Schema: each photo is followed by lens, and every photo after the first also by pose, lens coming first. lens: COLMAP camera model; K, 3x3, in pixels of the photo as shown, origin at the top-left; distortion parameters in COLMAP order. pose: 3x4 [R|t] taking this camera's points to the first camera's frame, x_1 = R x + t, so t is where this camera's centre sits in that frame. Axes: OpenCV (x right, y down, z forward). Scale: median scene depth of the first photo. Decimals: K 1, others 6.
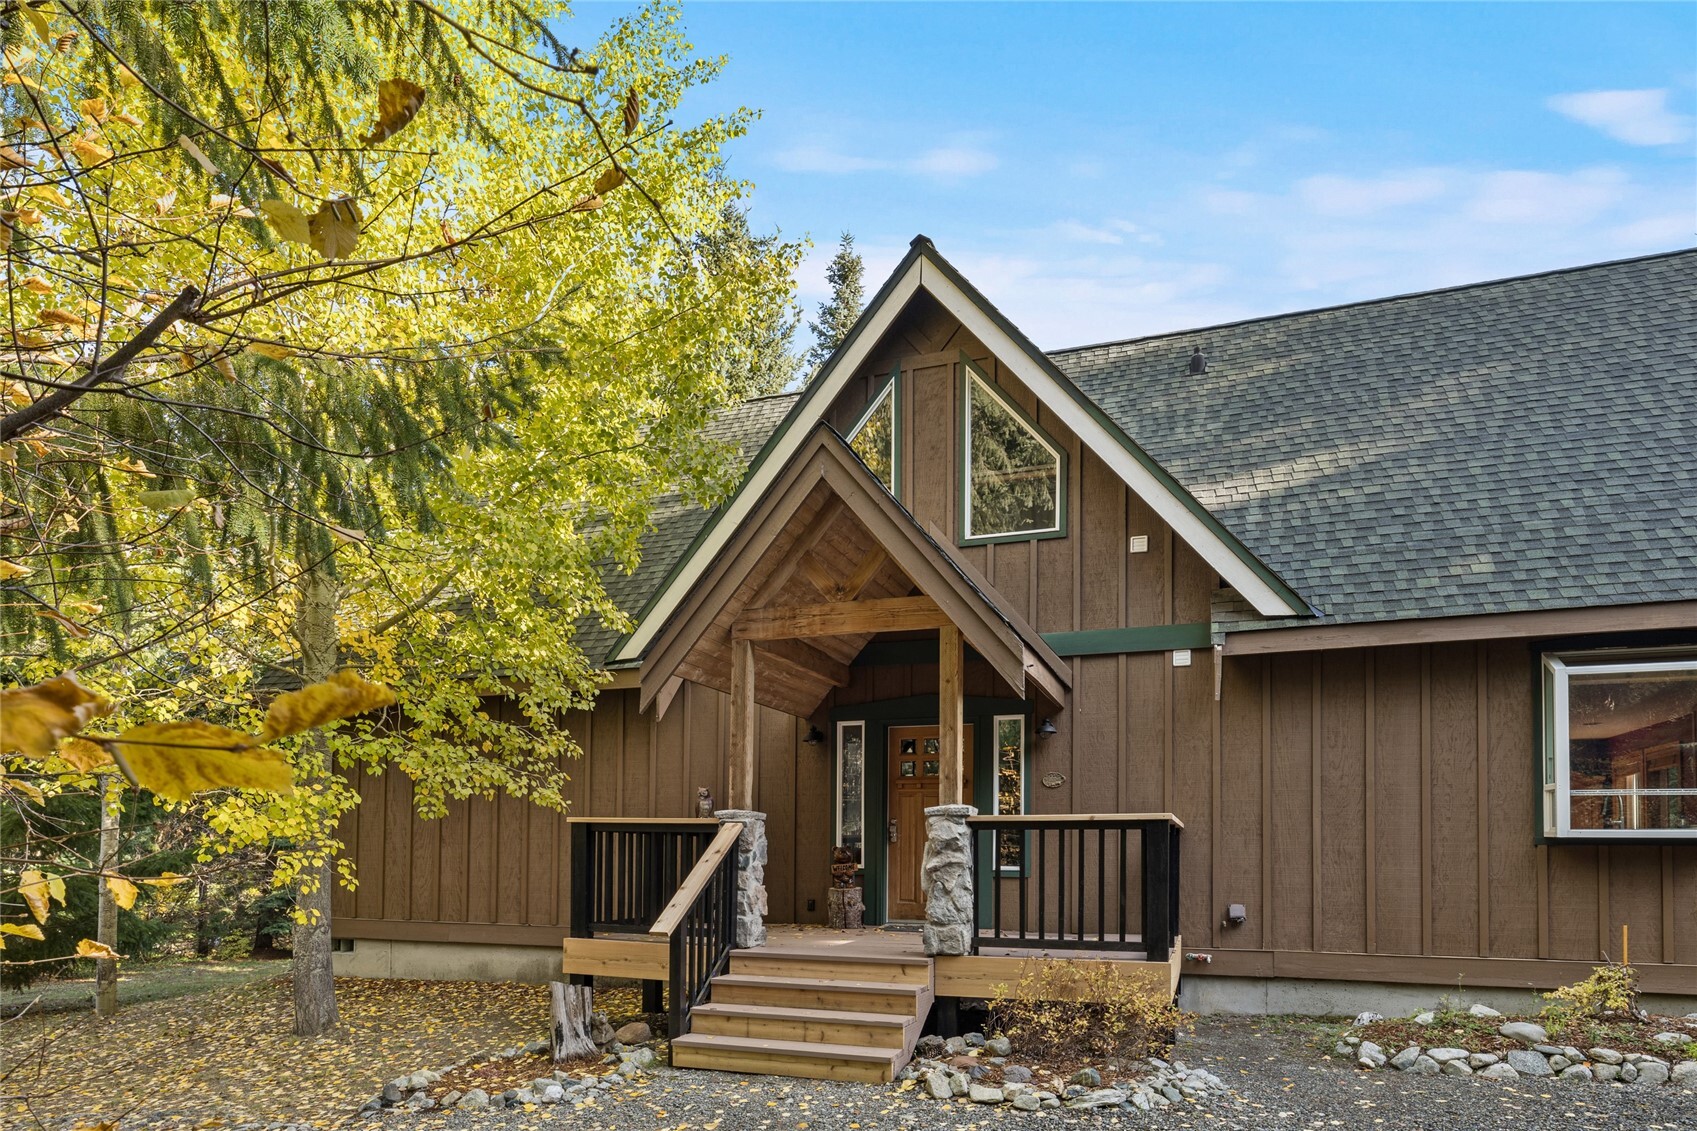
lens RADIAL K [[1071.1, 0, 861.0], [0, 1071.1, 559.0], [0, 0, 1]] dist [0.003596, -0.004437]
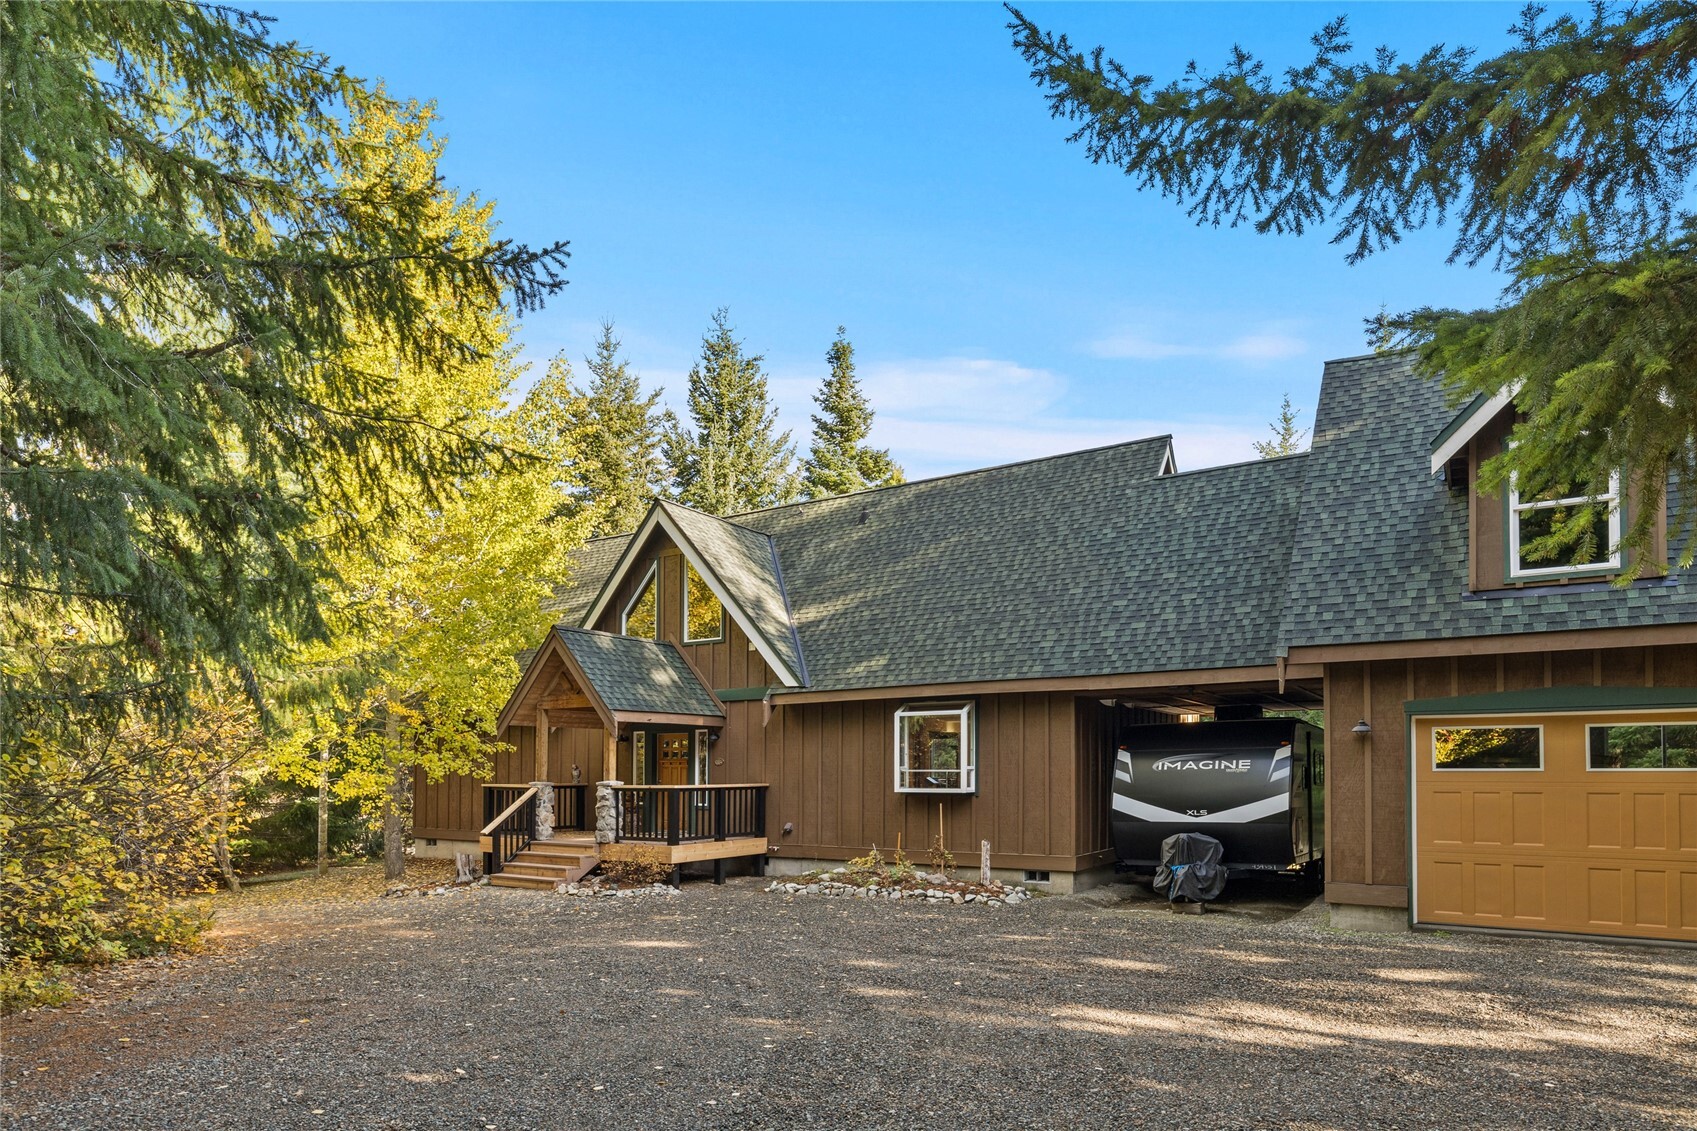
lens RADIAL K [[997.1, 0, 963.5], [0, 997.1, 547.6], [0, 0, 1]] dist [0.004456, 0.003227]
pose [[0.987046, -0.036726, -0.156179, 1.043499], [0.043331, 0.998295, 0.039099, -0.284578], [0.154476, -0.045360, 0.986955, -0.871679]]
